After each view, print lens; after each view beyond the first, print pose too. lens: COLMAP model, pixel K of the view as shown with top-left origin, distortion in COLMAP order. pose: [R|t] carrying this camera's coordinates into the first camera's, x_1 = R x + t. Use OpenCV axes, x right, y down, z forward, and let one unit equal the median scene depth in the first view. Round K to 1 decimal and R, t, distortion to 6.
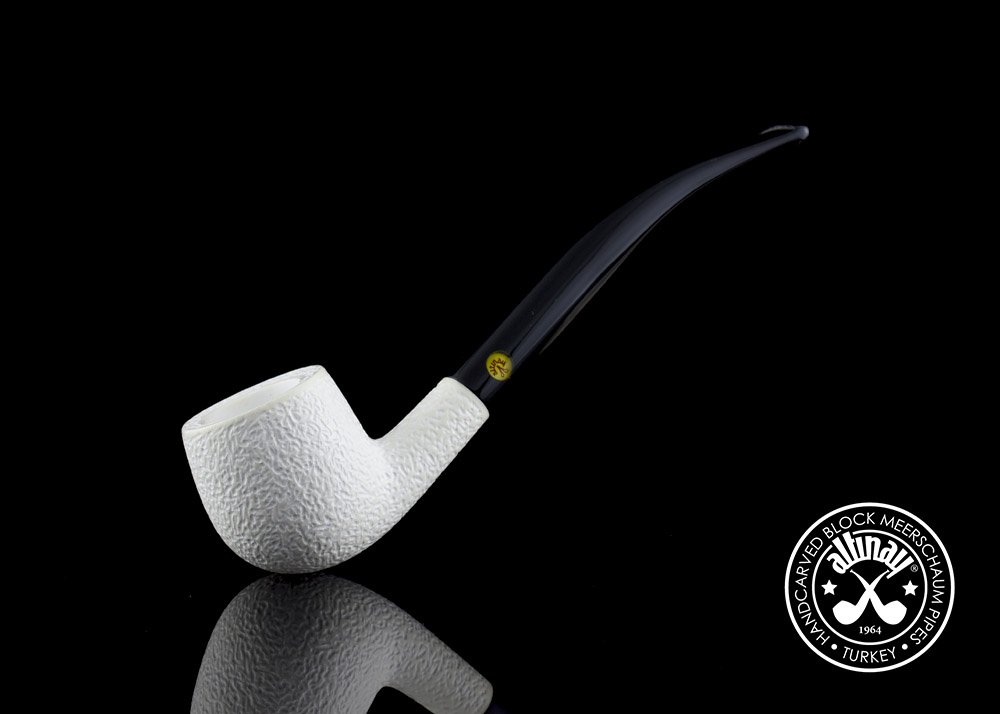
lens RADIAL K [[2374.8, 0, 499.9], [0, 2374.8, 360.0], [0, 0, 1]] dist [0.618226, 0.000000]
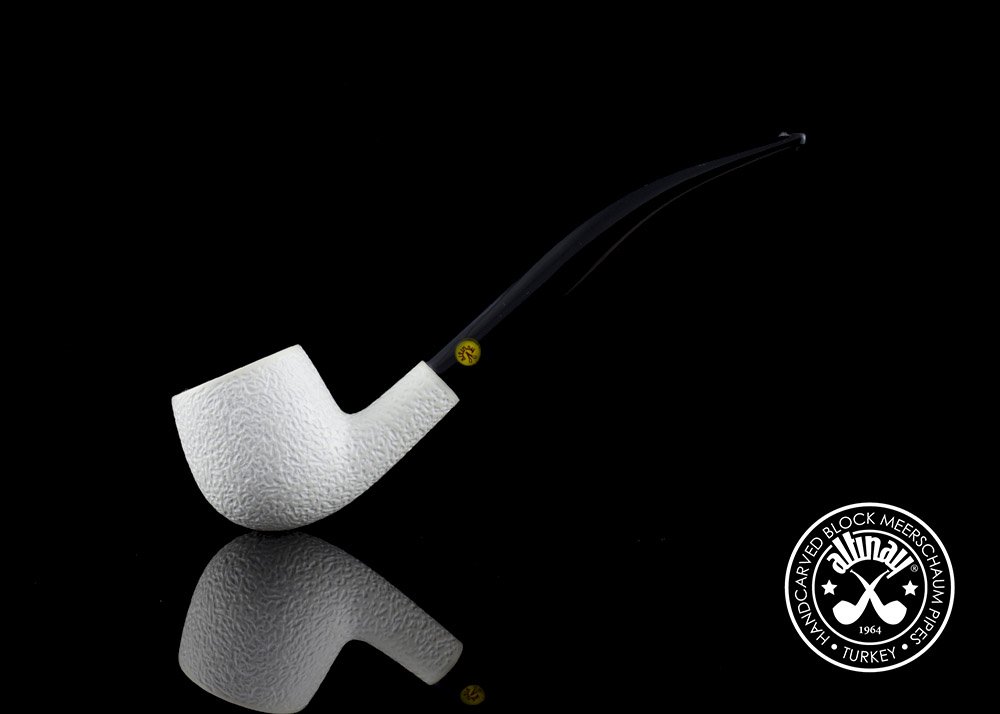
lens RADIAL K [[2374.8, 0, 500.6], [0, 2374.8, 353.8], [0, 0, 1]] dist [0.618226, 0.000000]
pose [[0.935100, 0.036536, -0.352497, 0.410419], [-0.039907, 0.999201, -0.002301, 0.005271], [0.352131, 0.016218, 0.935810, -0.005047]]
